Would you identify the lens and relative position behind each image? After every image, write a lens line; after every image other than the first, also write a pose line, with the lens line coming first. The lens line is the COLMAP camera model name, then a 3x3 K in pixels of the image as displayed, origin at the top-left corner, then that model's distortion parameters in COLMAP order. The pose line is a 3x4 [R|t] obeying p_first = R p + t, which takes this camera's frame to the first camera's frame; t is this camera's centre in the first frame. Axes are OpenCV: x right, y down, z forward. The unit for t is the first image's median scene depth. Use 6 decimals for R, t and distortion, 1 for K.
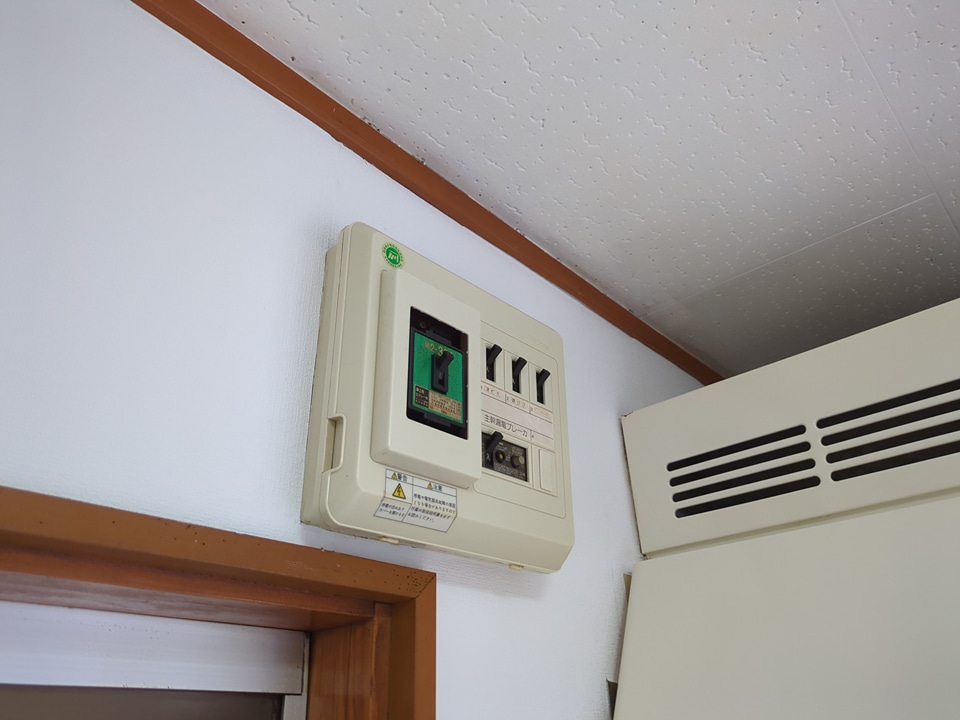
lens RADIAL K [[708.9, 0, 475.8], [0, 708.9, 348.1], [0, 0, 1]] dist [0.023884, -0.003933]
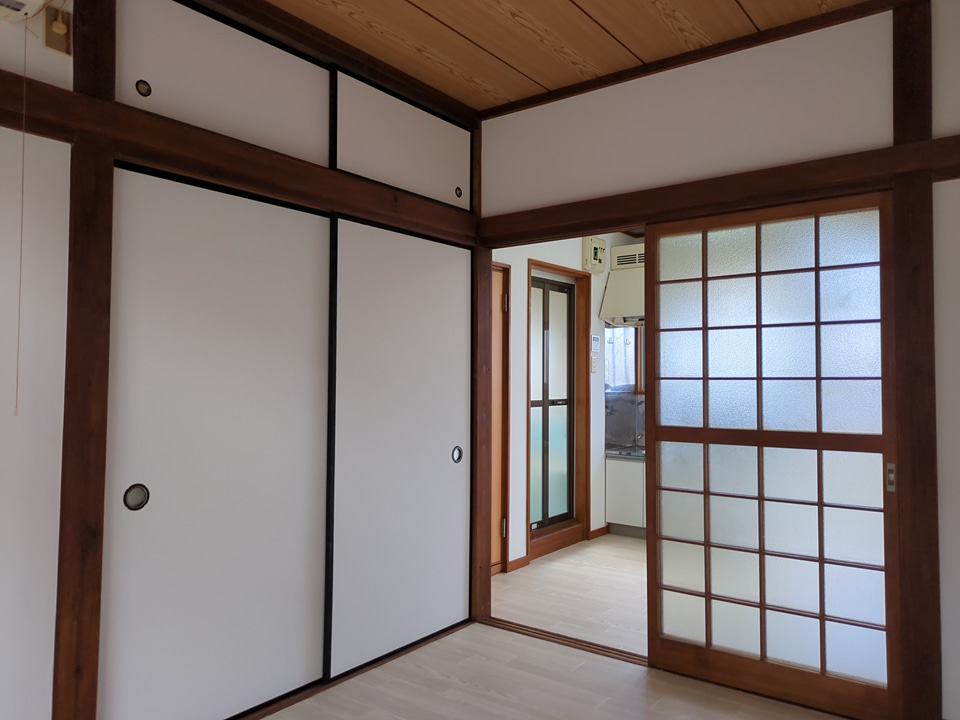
lens RADIAL K [[734.2, 0, 480.5], [0, 734.2, 353.1], [0, 0, 1]] dist [0.063198, -0.007383]
pose [[0.991652, 0.020376, 0.127327, -2.616589], [-0.077571, 0.883045, 0.462833, -3.003363], [-0.103005, -0.468846, 0.877253, -7.515087]]
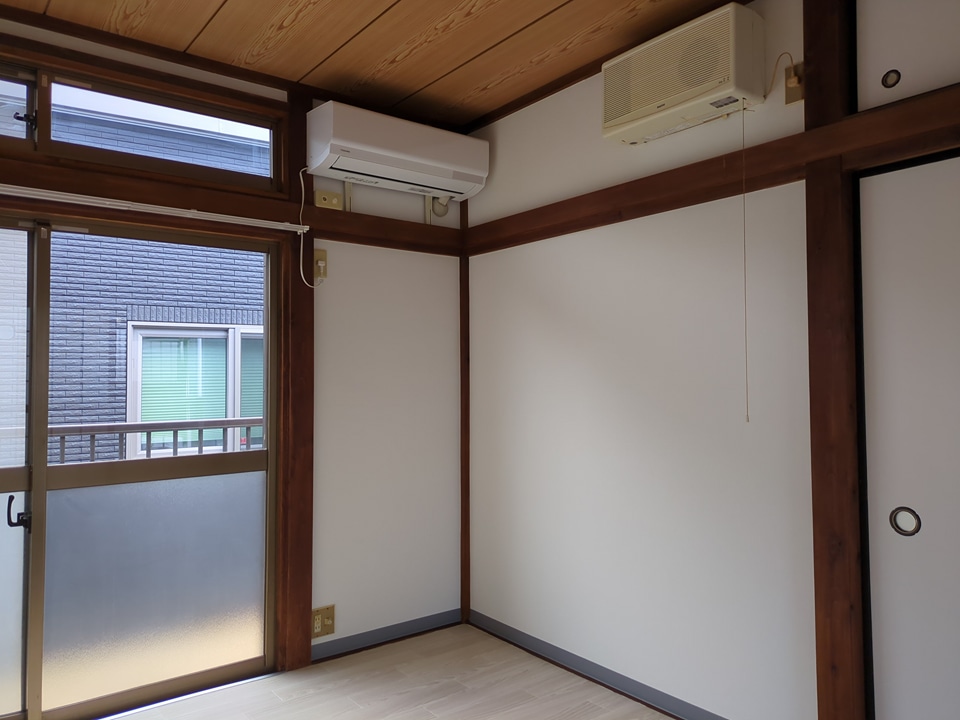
lens RADIAL K [[734.2, 0, 480.5], [0, 734.2, 353.1], [0, 0, 1]] dist [0.063198, -0.007383]
pose [[-0.151219, -0.015091, -0.988385, 0.121086], [0.501413, 0.860530, -0.089853, -1.737300], [0.851891, -0.509176, -0.122562, -5.035892]]
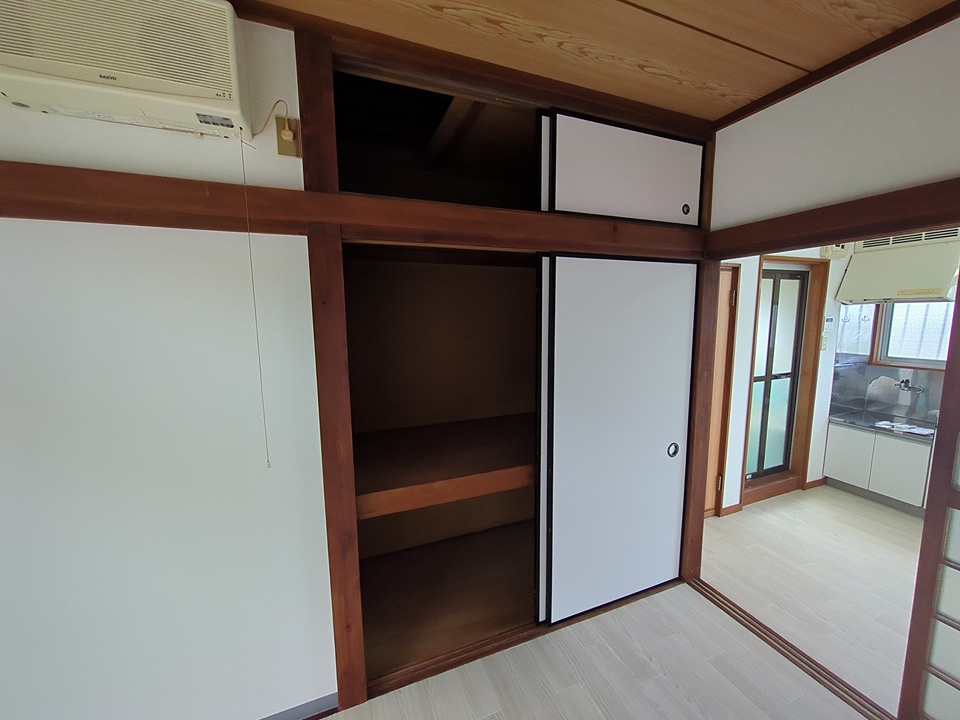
lens RADIAL K [[380.2, 0, 485.3], [0, 380.2, 358.3], [0, 0, 1]] dist [0.006192, -0.000203]
pose [[0.917458, 0.052014, -0.394418, -2.266002], [0.198992, 0.798485, 0.568176, -2.532089], [0.344490, -0.599763, 0.722226, -5.244870]]
